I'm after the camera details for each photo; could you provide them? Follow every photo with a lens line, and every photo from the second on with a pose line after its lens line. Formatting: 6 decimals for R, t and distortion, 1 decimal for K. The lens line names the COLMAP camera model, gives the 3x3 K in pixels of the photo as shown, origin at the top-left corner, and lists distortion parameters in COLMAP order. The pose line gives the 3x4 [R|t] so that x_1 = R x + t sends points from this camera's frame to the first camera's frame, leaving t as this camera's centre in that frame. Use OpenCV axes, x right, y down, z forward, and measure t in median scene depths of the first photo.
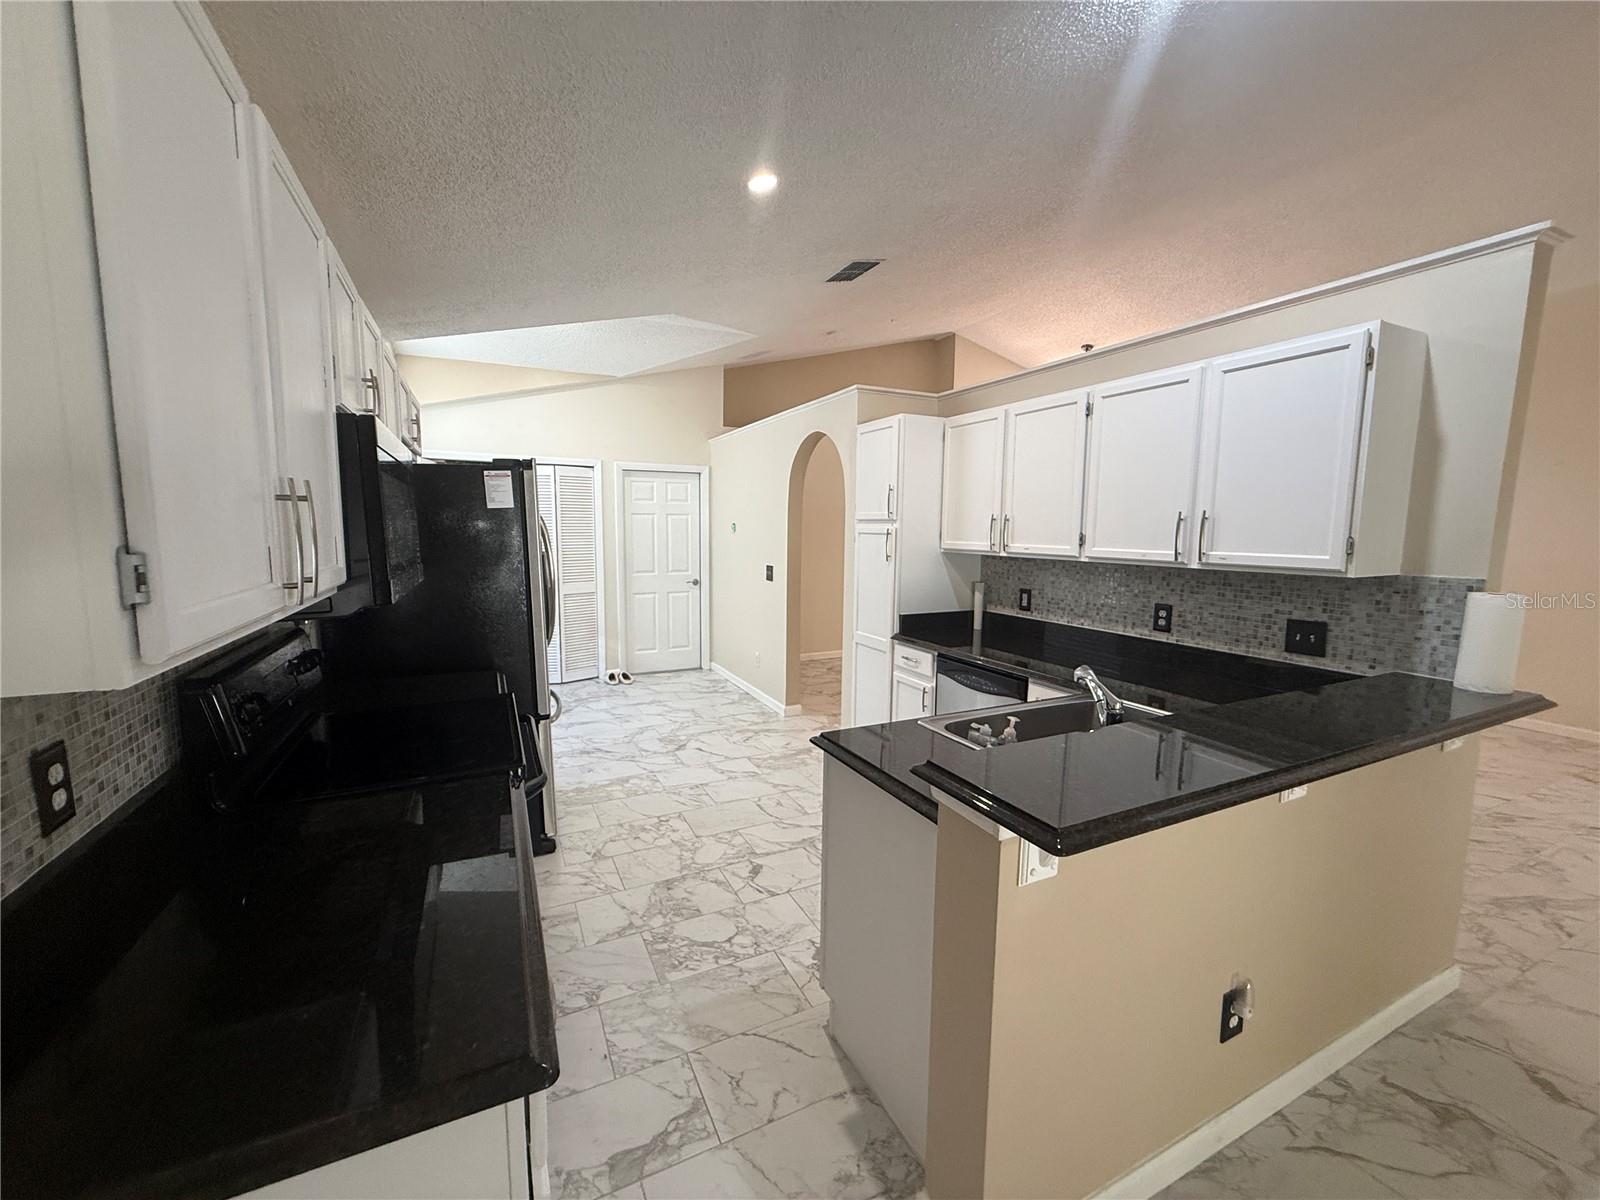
lens RADIAL K [[639.3, 0, 795.8], [0, 639.3, 598.2], [0, 0, 1]] dist [-0.001797, 0.000812]
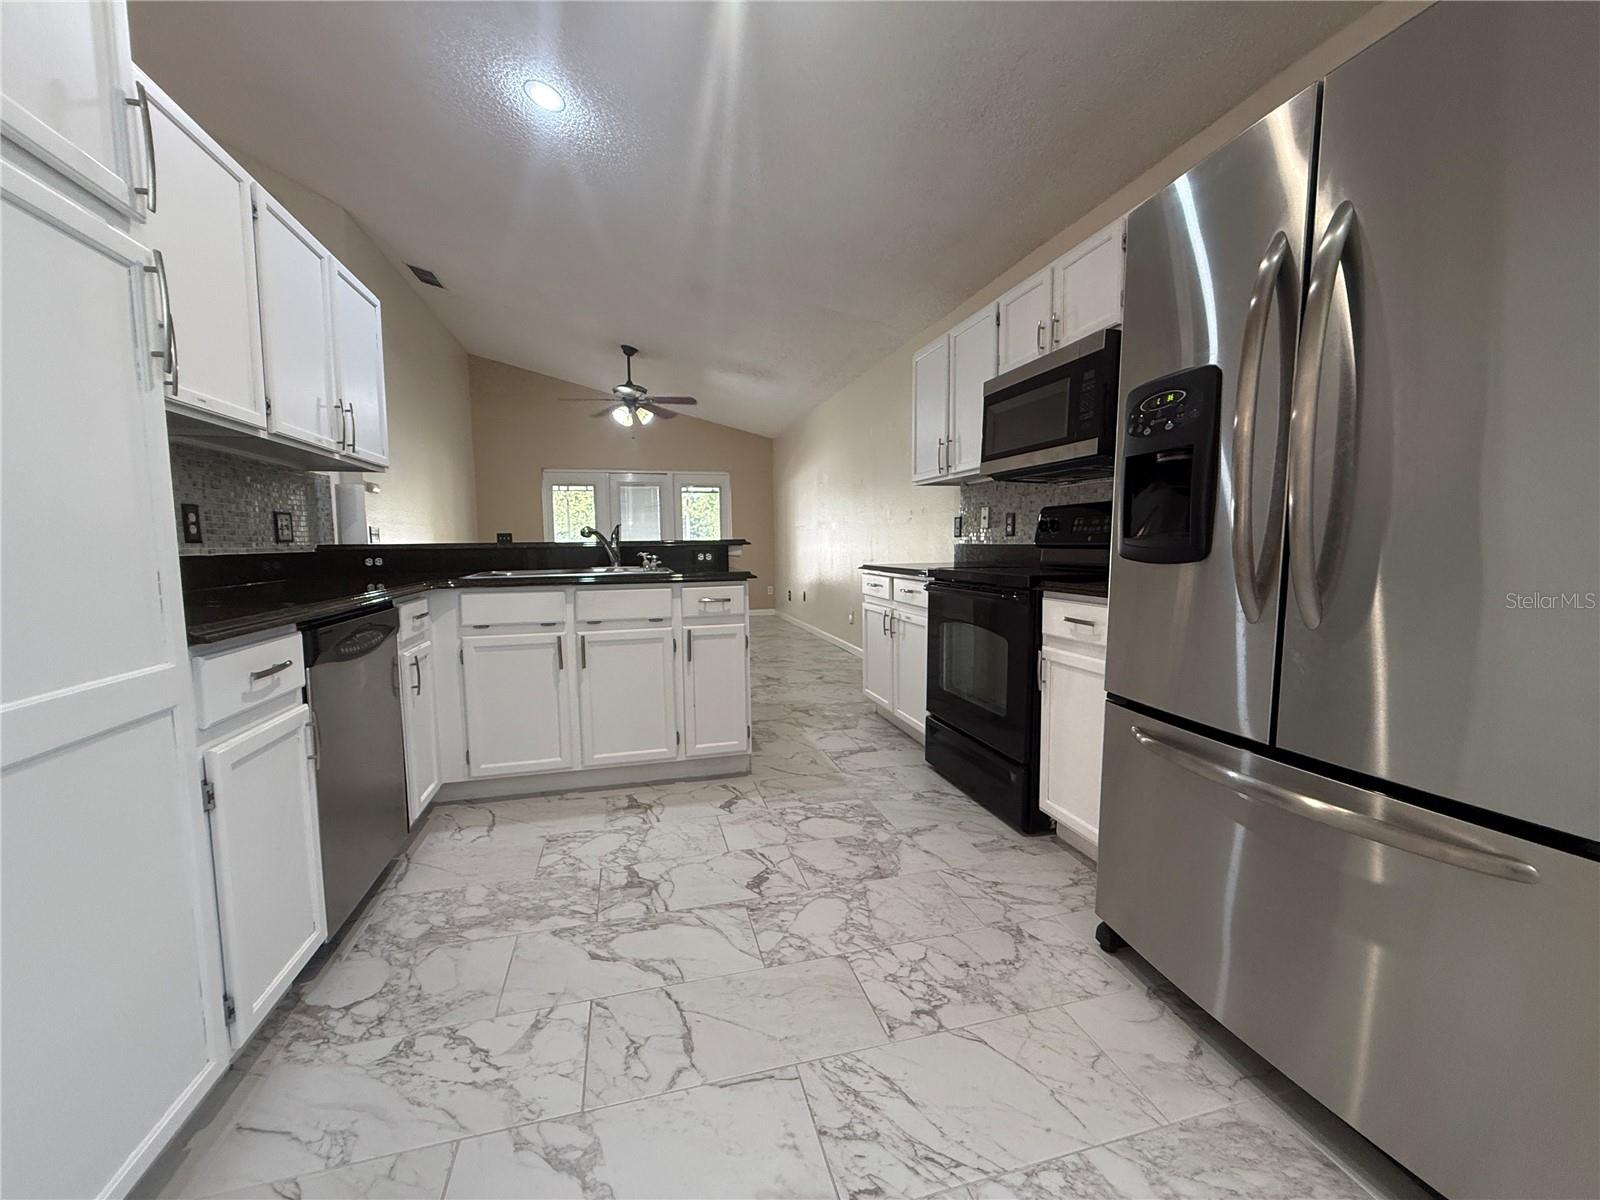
lens RADIAL K [[639.3, 0, 797.2], [0, 639.3, 598.8], [0, 0, 1]] dist [-0.001797, 0.000812]
pose [[-0.980995, -0.015235, 0.193436, -0.243423], [0.024278, 0.979441, 0.200265, -0.014385], [-0.192510, 0.201155, -0.960456, 1.659700]]
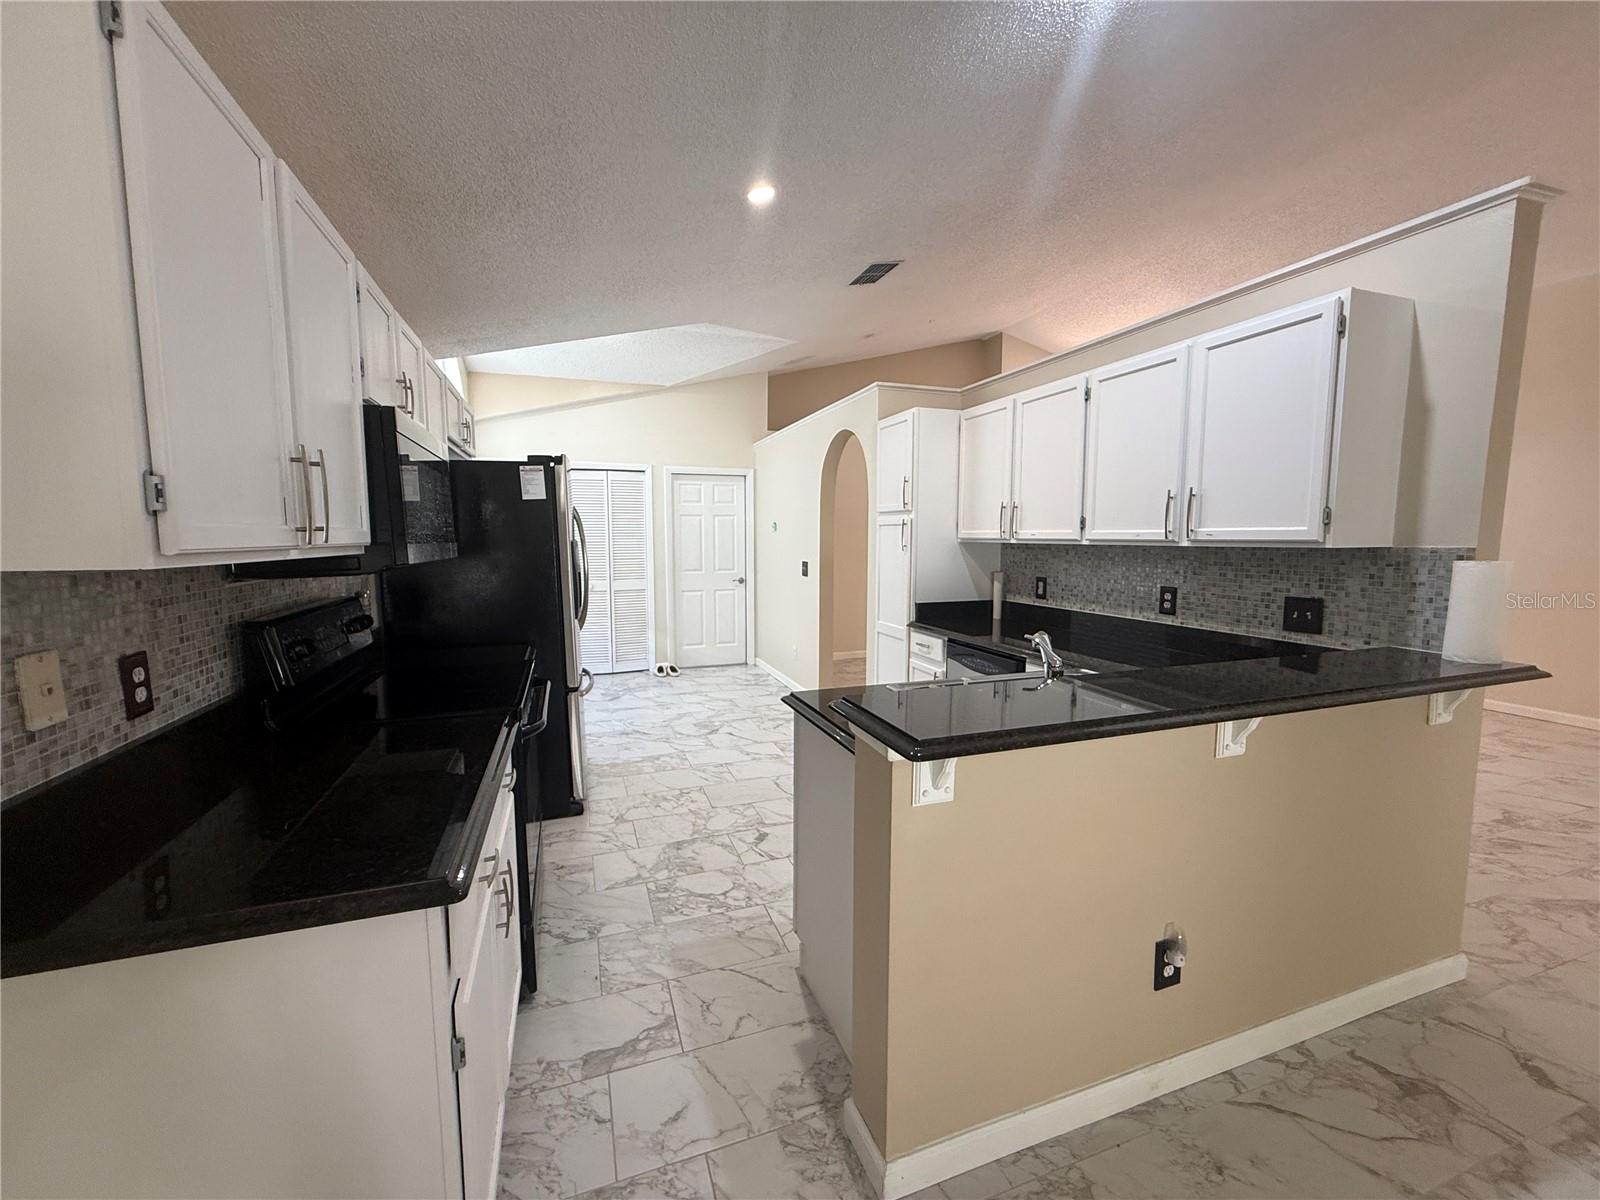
lens RADIAL K [[639.3, 0, 795.9], [0, 639.3, 598.5], [0, 0, 1]] dist [-0.001797, 0.000812]
pose [[0.993750, 0.001928, -0.111613, 0.116149], [-0.003608, 0.999883, -0.014845, 0.046750], [0.111571, 0.015155, 0.993641, -0.054740]]
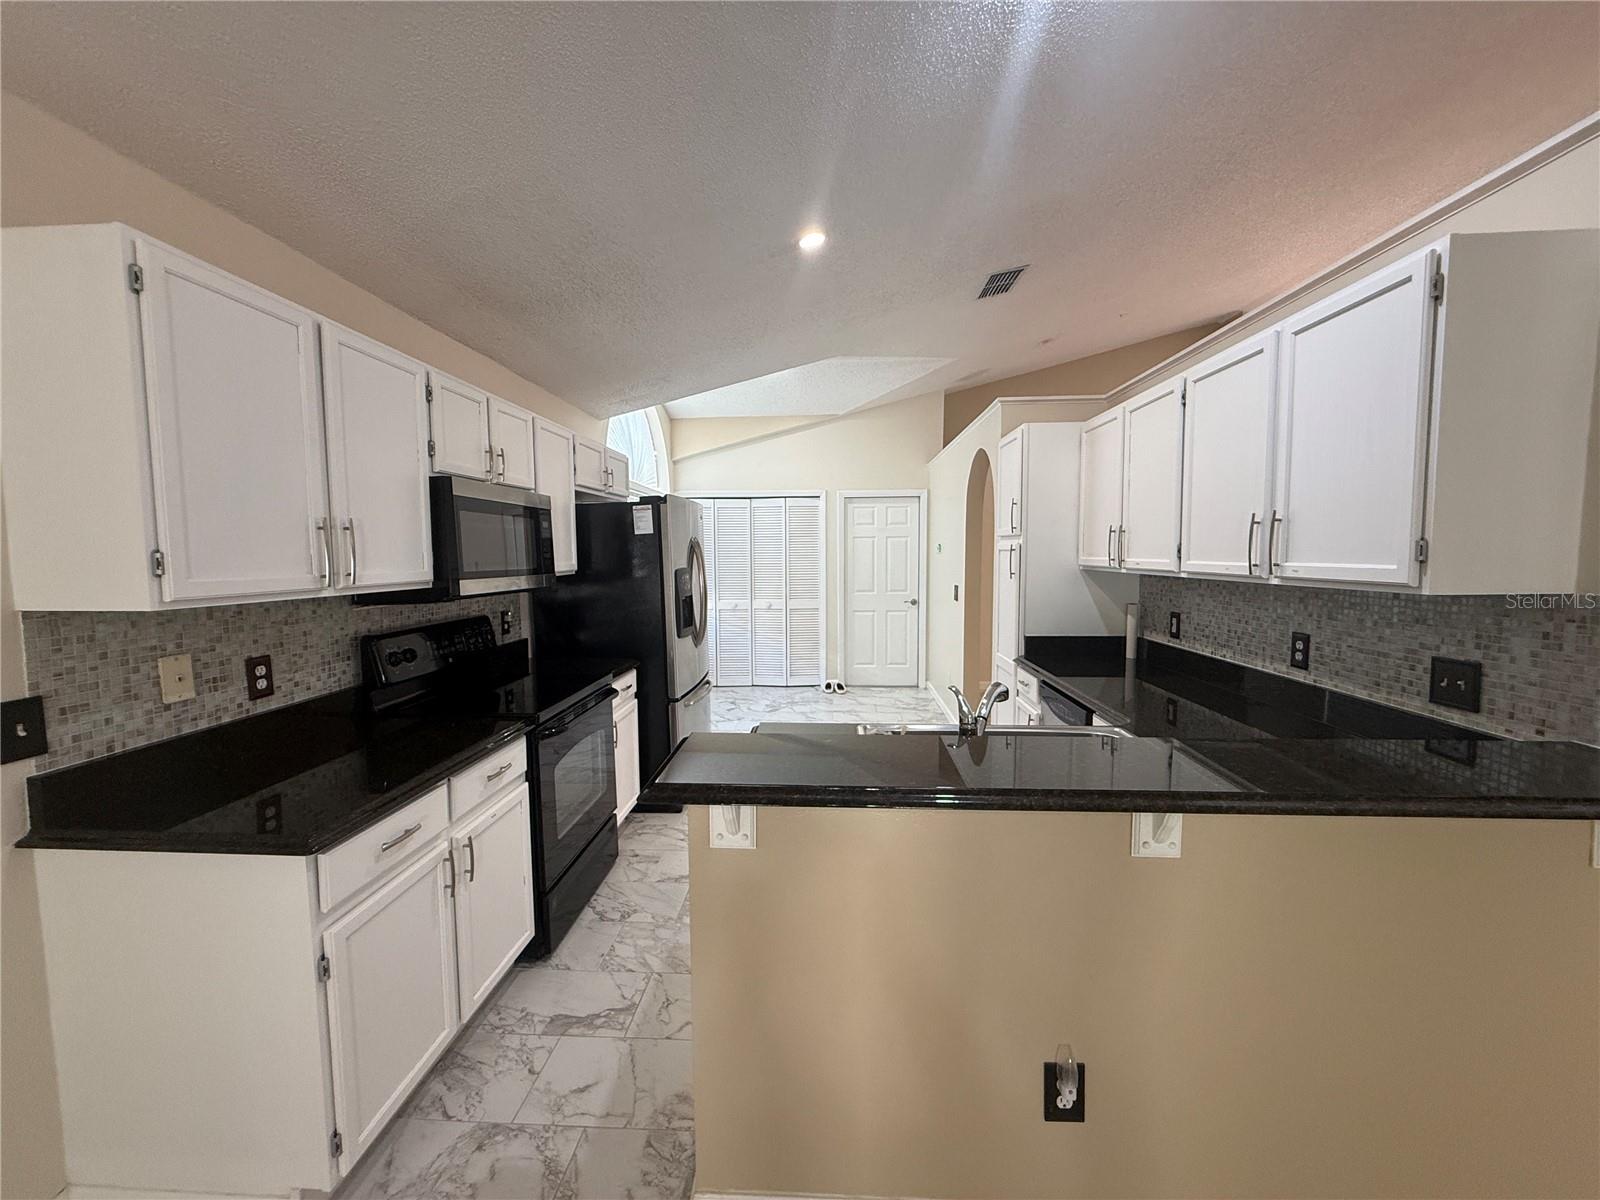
lens RADIAL K [[639.3, 0, 795.9], [0, 639.3, 598.1], [0, 0, 1]] dist [-0.001797, 0.000812]
pose [[0.871628, 0.020474, -0.489741, 0.442275], [-0.039732, 0.998791, -0.028959, 0.014563], [0.488555, 0.044700, 0.871387, 0.025443]]
